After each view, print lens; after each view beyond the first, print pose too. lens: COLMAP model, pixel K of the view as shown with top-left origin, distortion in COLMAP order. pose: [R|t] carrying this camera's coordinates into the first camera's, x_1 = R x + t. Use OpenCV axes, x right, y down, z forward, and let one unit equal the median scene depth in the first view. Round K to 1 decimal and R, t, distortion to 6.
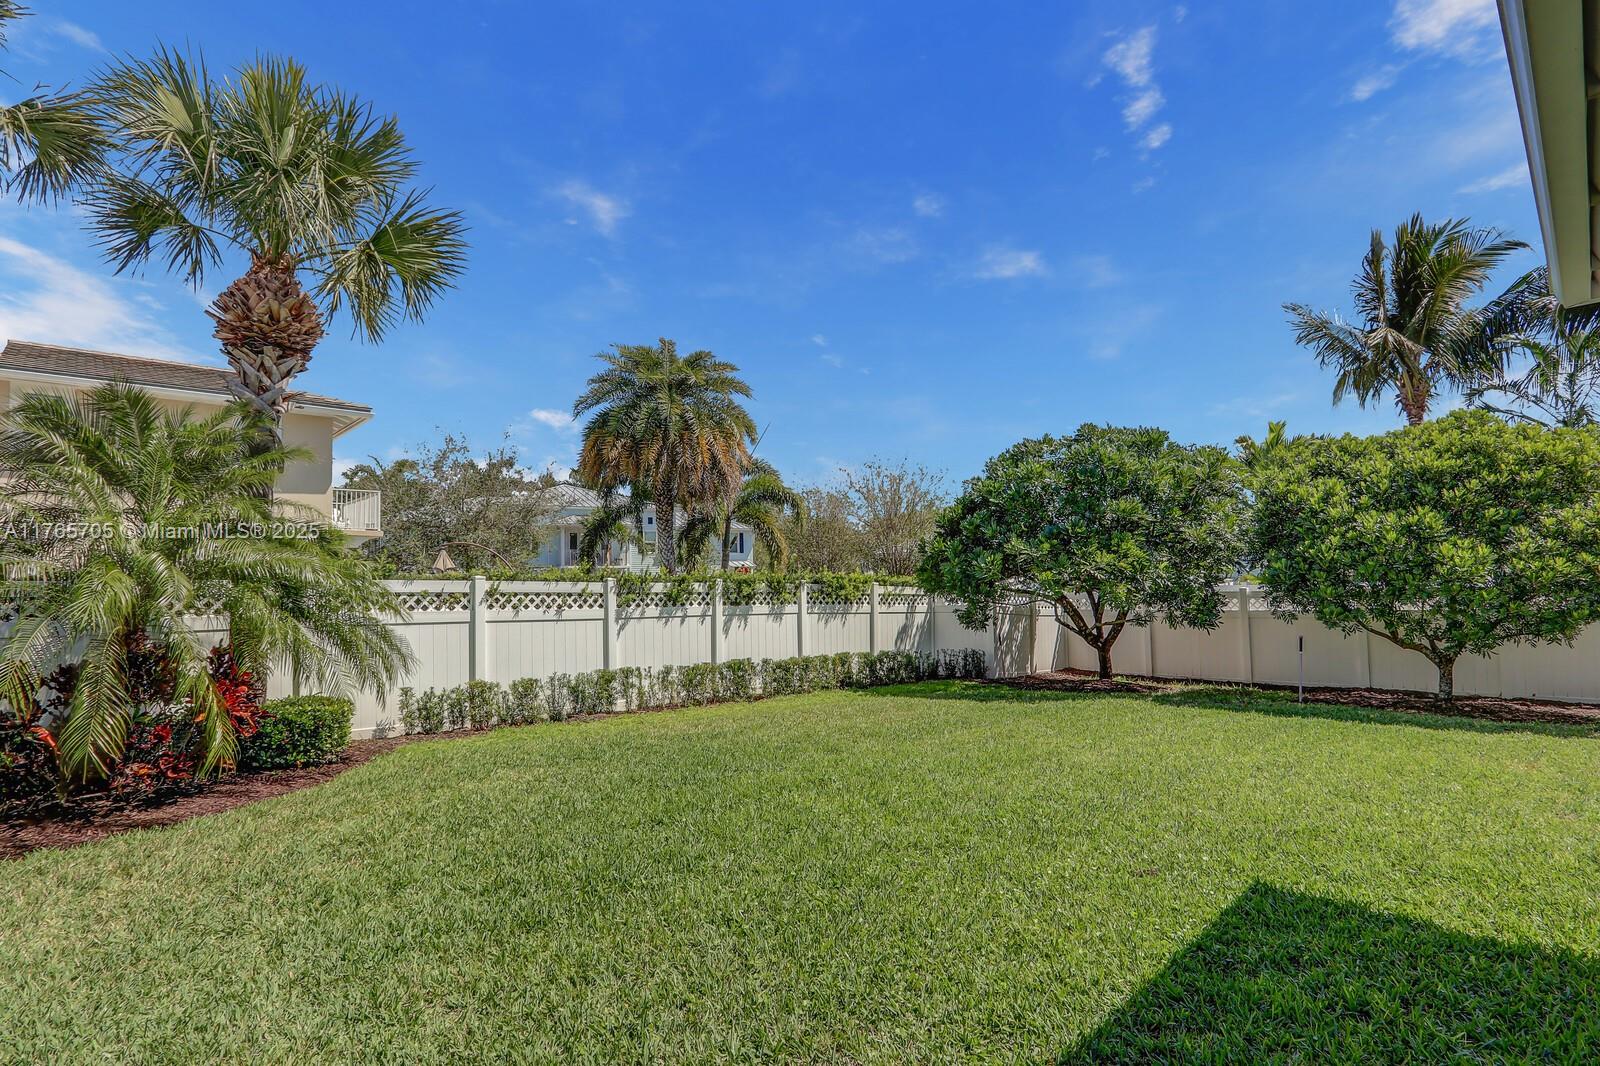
lens RADIAL K [[770.8, 0, 809.6], [0, 770.8, 550.4], [0, 0, 1]] dist [-0.013110, 0.002208]
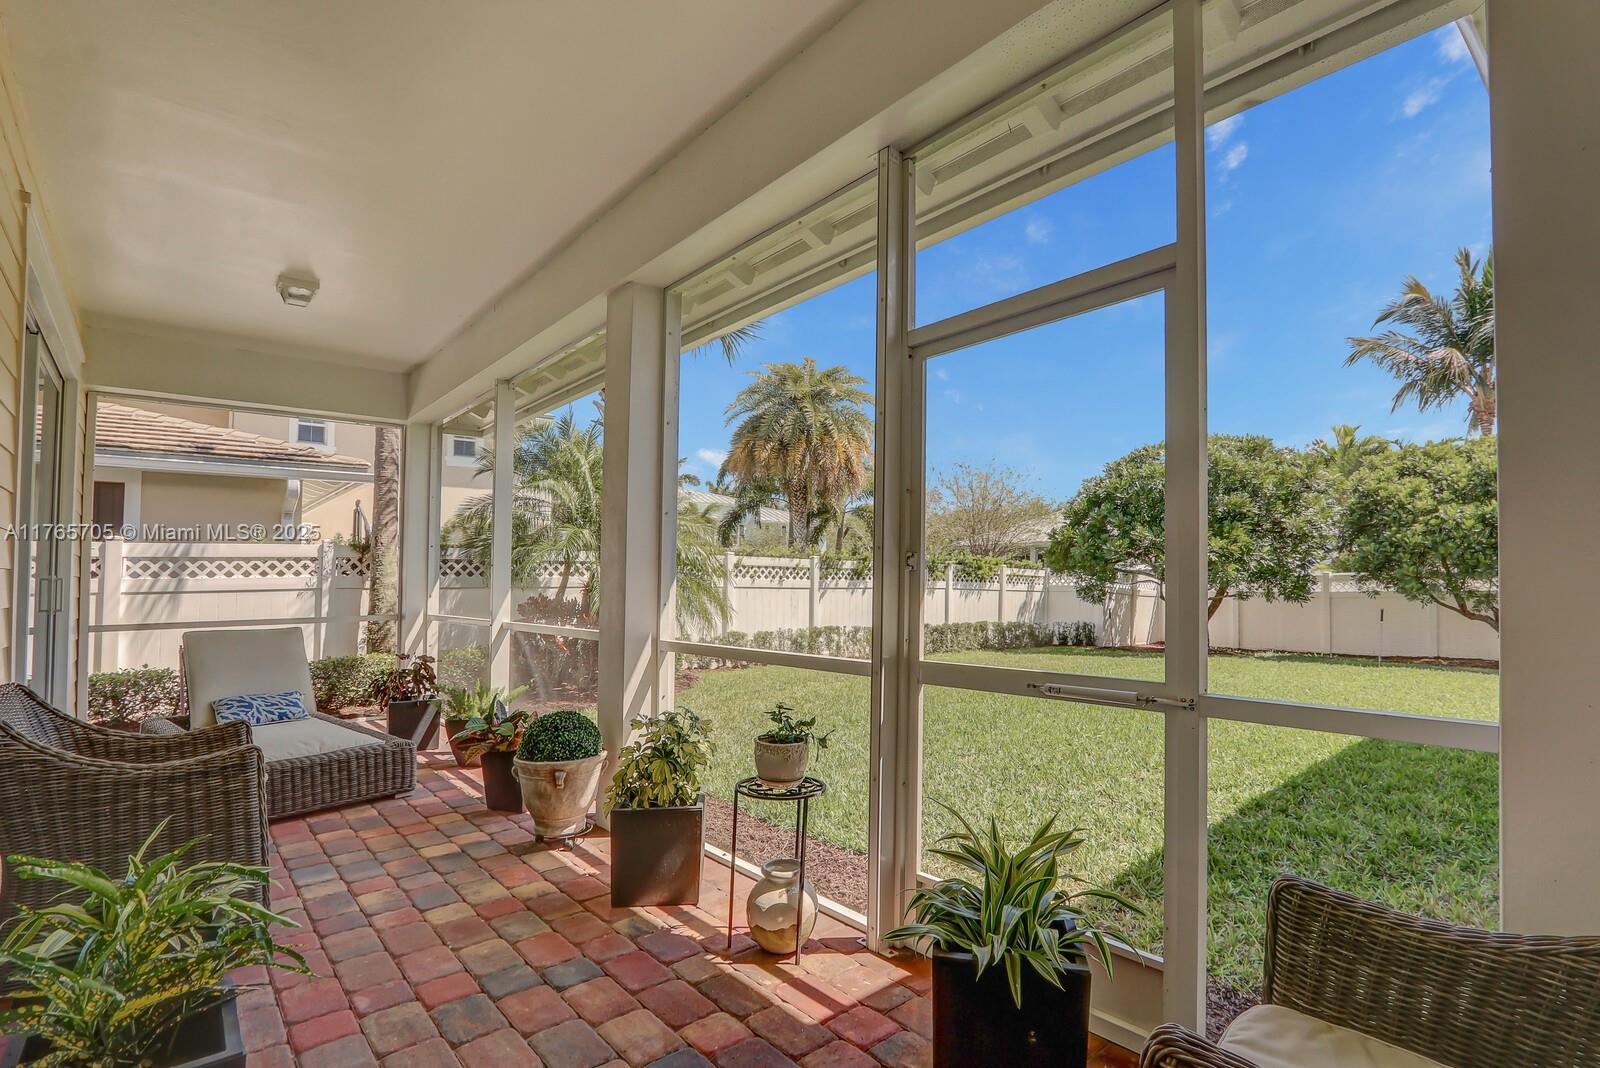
lens RADIAL K [[770.8, 0, 790.3], [0, 770.8, 569.9], [0, 0, 1]] dist [-0.013110, 0.002208]
pose [[0.998050, 0.008855, -0.061786, -0.208695], [-0.007074, 0.999555, 0.028979, 0.021389], [0.062015, -0.028486, 0.997669, -0.249221]]
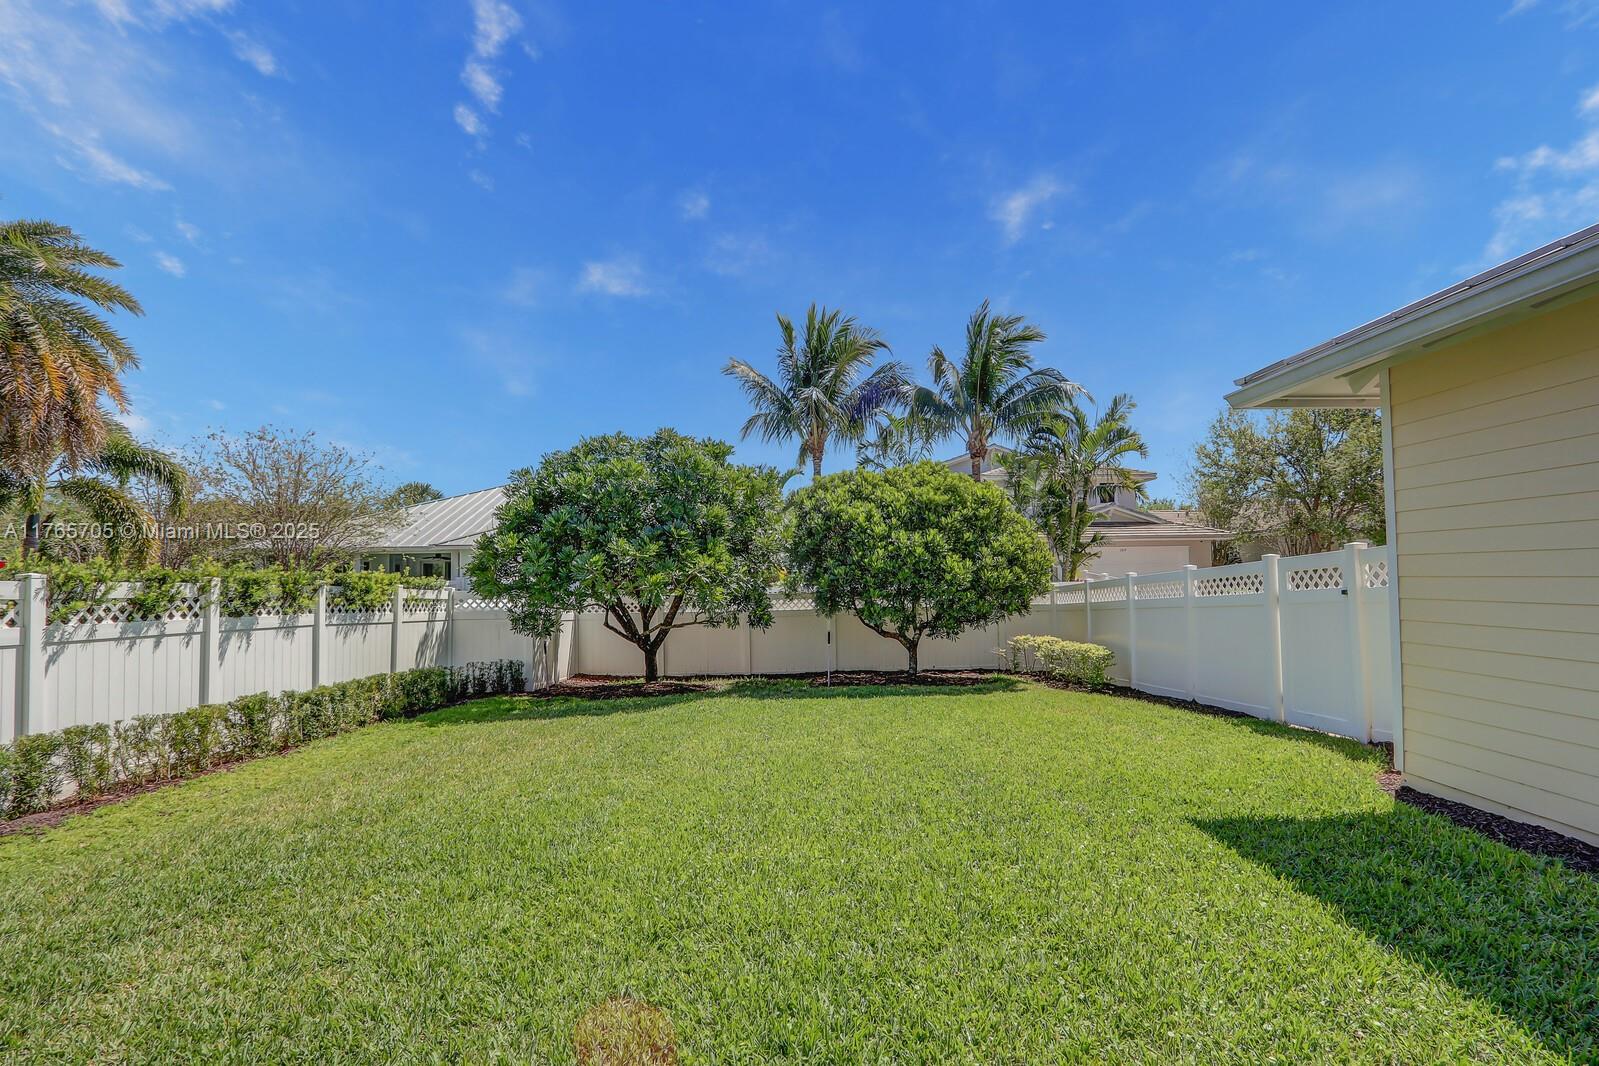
lens RADIAL K [[770.3, 0, 775.1], [0, 770.3, 573.5], [0, 0, 1]] dist [-0.013110, 0.002208]
pose [[0.692537, 0.016560, 0.721192, -0.269715], [-0.032852, 0.999423, 0.008598, 0.013074], [-0.720634, -0.029647, 0.692682, 0.209386]]
